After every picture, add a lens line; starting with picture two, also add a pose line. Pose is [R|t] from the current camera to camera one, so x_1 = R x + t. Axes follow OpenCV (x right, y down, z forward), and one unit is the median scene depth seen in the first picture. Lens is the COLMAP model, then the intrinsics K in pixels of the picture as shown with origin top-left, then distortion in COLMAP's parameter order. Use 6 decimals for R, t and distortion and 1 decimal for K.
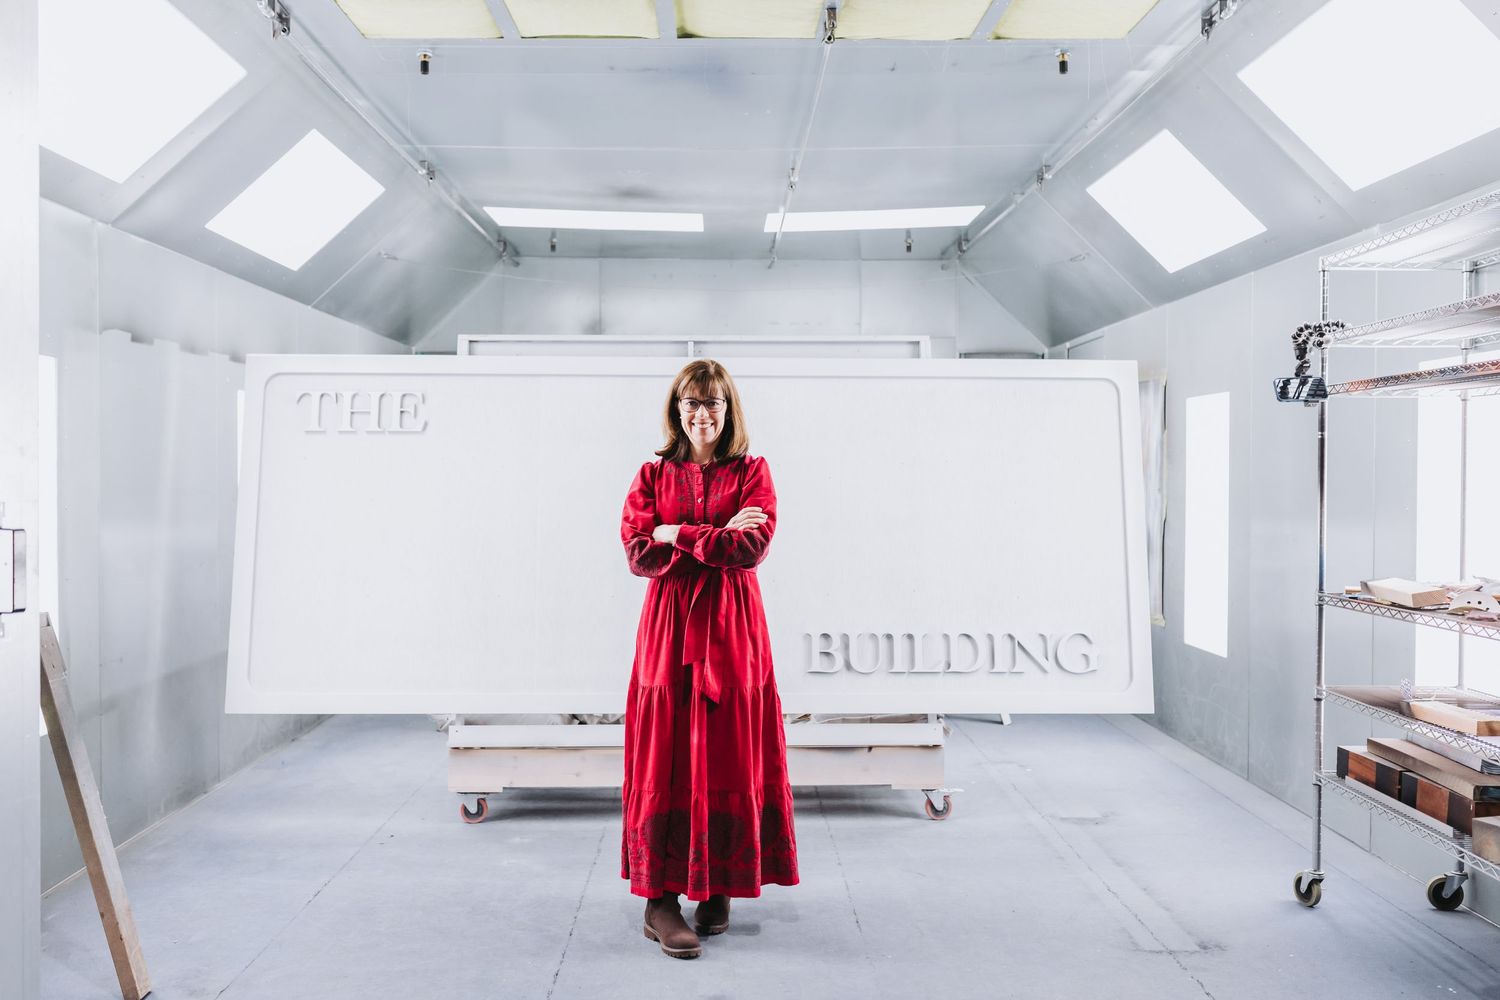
lens RADIAL K [[1437.9, 0, 740.7], [0, 1437.9, 507.5], [0, 0, 1]] dist [-0.004166, 0.008399]
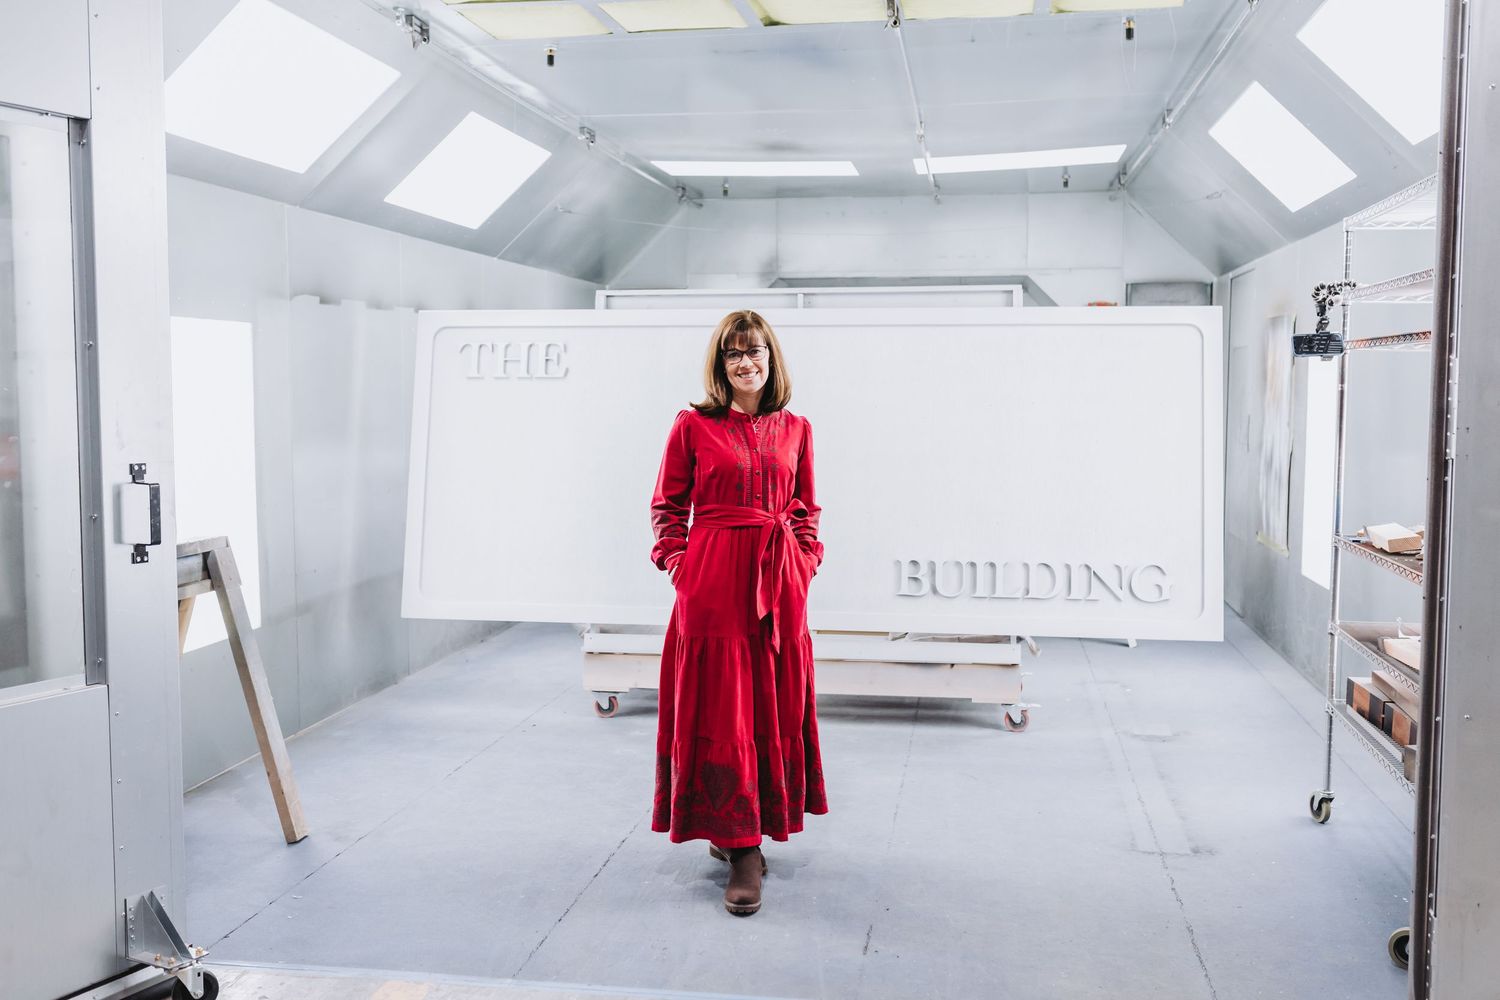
lens RADIAL K [[1441.5, 0, 742.5], [0, 1441.5, 511.4], [0, 0, 1]] dist [-0.003141, -0.003373]
pose [[0.983041, 0.013928, -0.182856, 0.130612], [-0.002018, 0.997873, 0.065158, -0.021709], [0.183374, -0.063684, 0.980978, -0.106236]]
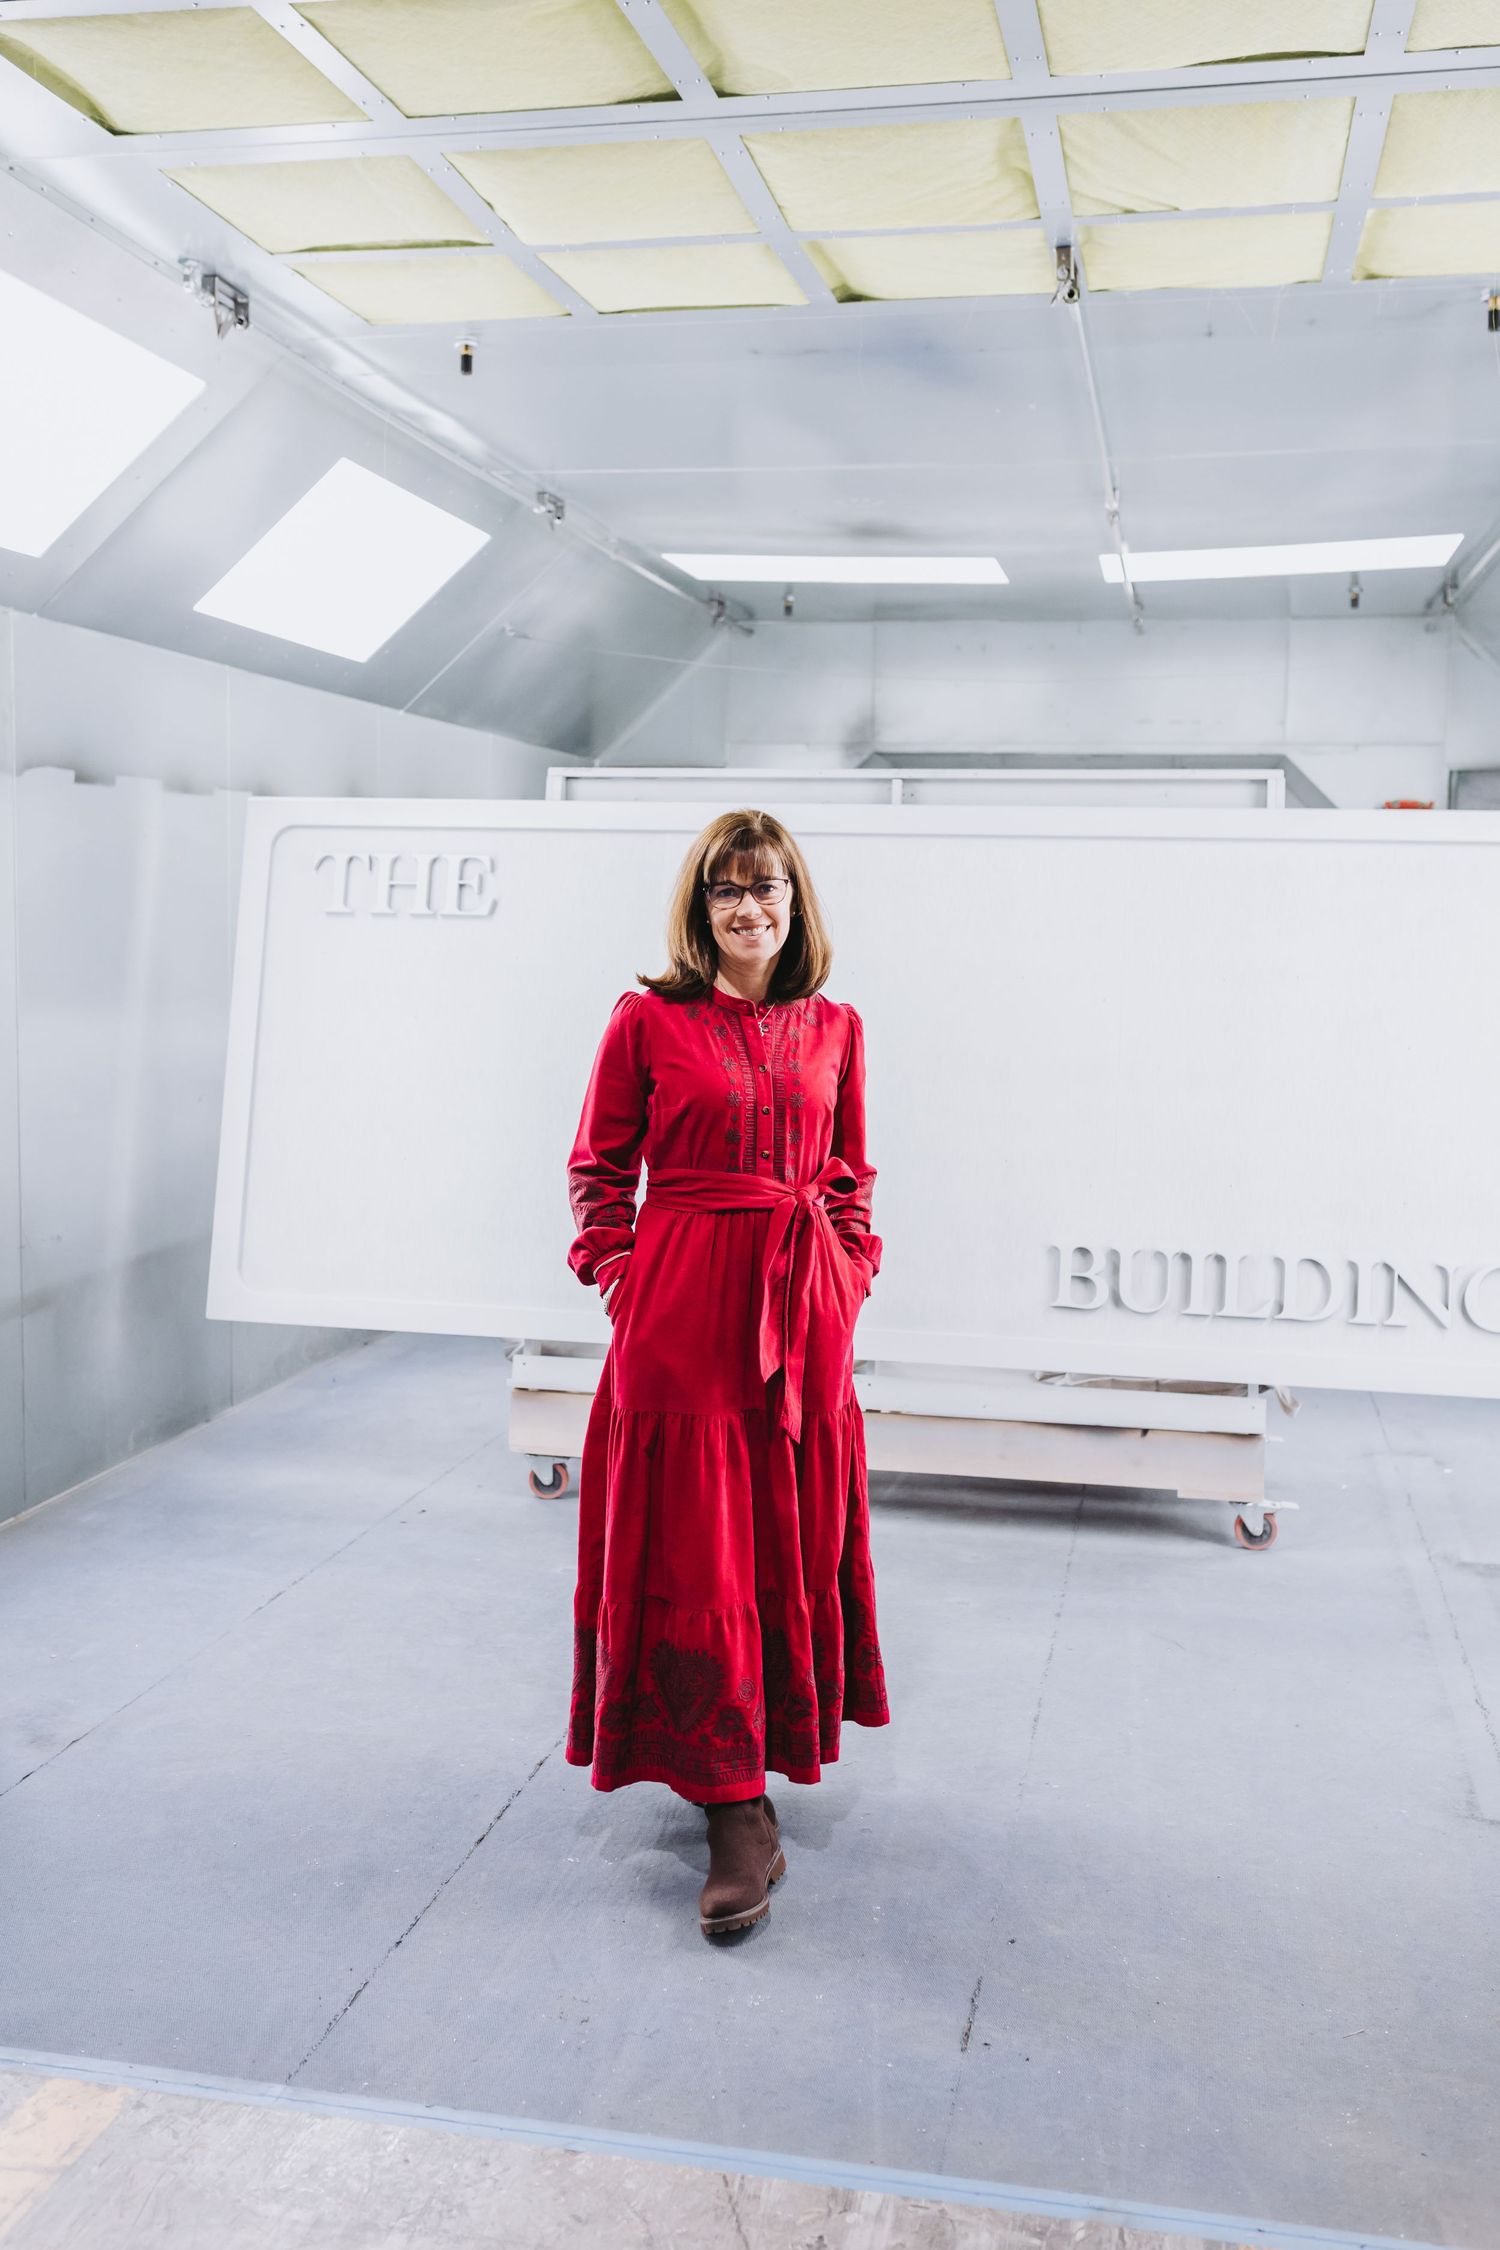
lens RADIAL K [[2156.9, 0, 743.0], [0, 2156.9, 1132.7], [0, 0, 1]] dist [-0.004166, 0.008399]
pose [[0.974083, 0.039177, -0.222770, 0.122420], [-0.021818, 0.996567, 0.079859, -0.035361], [0.225134, -0.072929, 0.971594, 0.044951]]
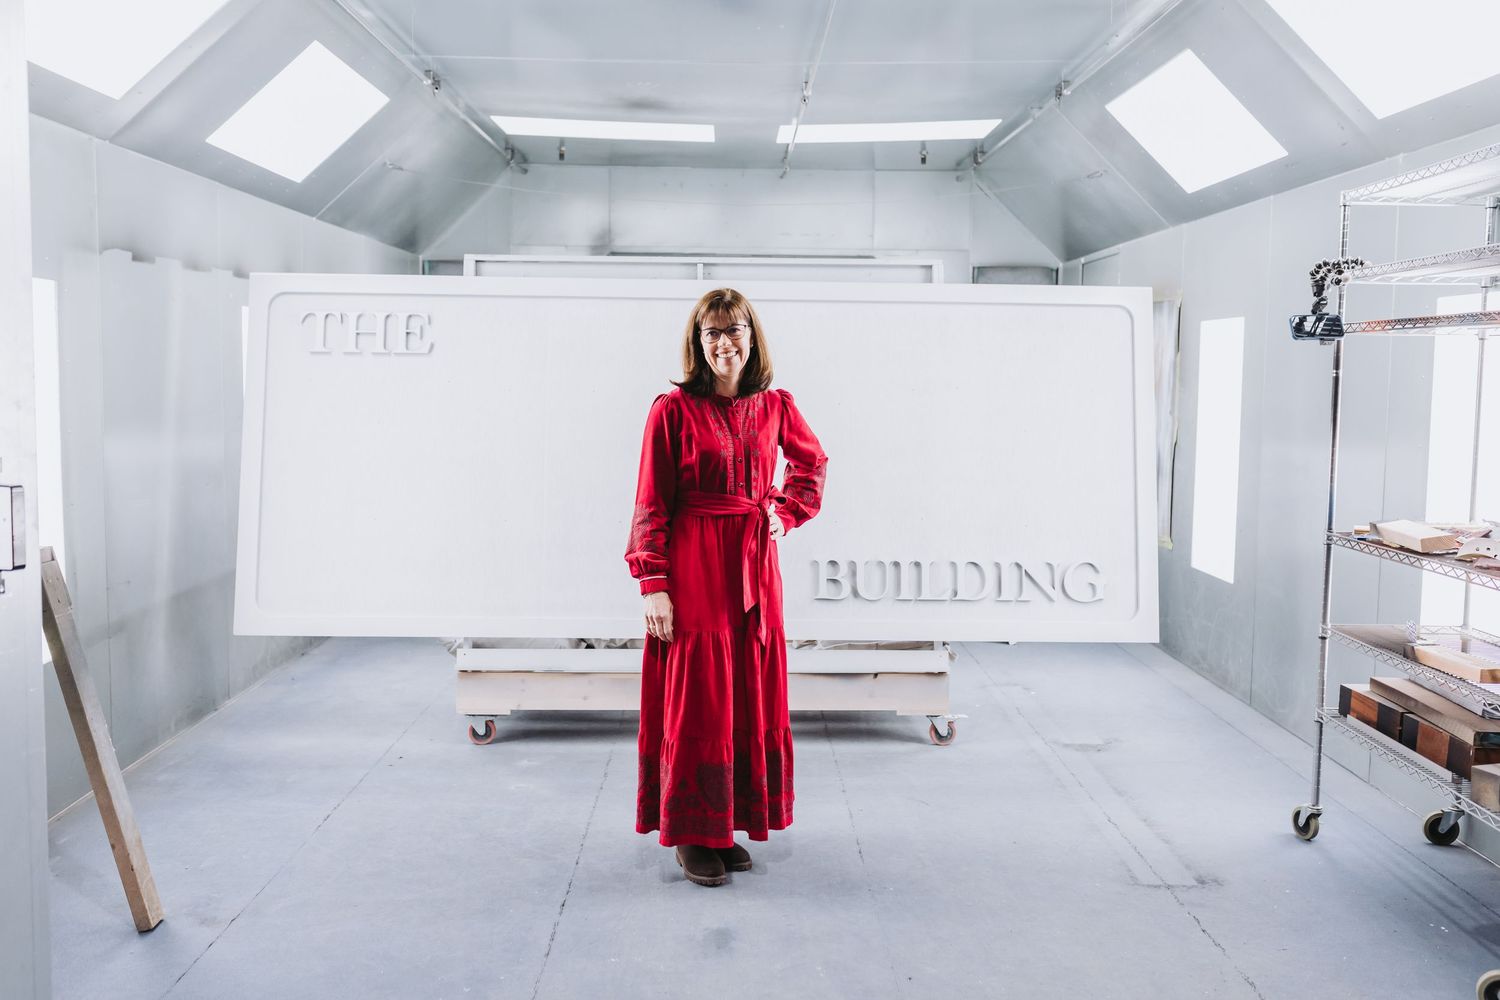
lens RADIAL K [[1437.0, 0, 752.6], [0, 1437.0, 505.2], [0, 0, 1]] dist [-0.003995, 0.012411]
pose [[0.999957, 0.009180, 0.001522, 0.001146], [-0.009264, 0.997532, 0.069596, -0.019784], [-0.000880, -0.069607, 0.997574, 0.005387]]
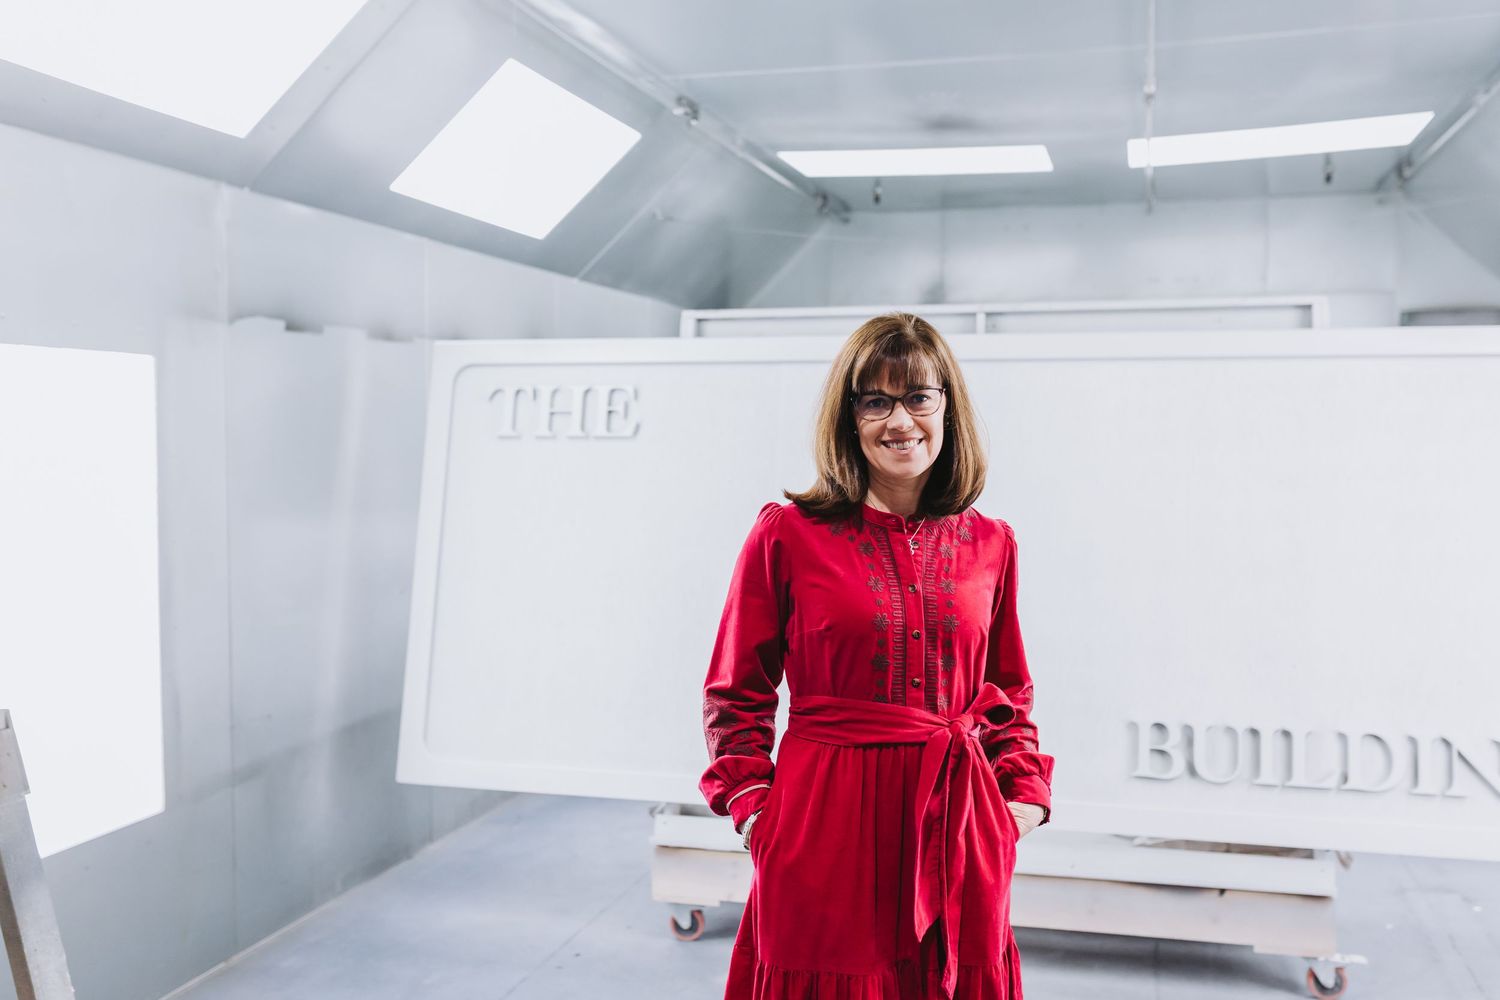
lens RADIAL K [[1437.0, 0, 752.6], [0, 1437.0, 505.2], [0, 0, 1]] dist [-0.003995, 0.012411]
pose [[0.959323, 0.013673, -0.281978, 0.064465], [-0.006381, 0.999621, 0.026763, -0.037169], [0.282237, -0.023875, 0.959048, 0.265584]]
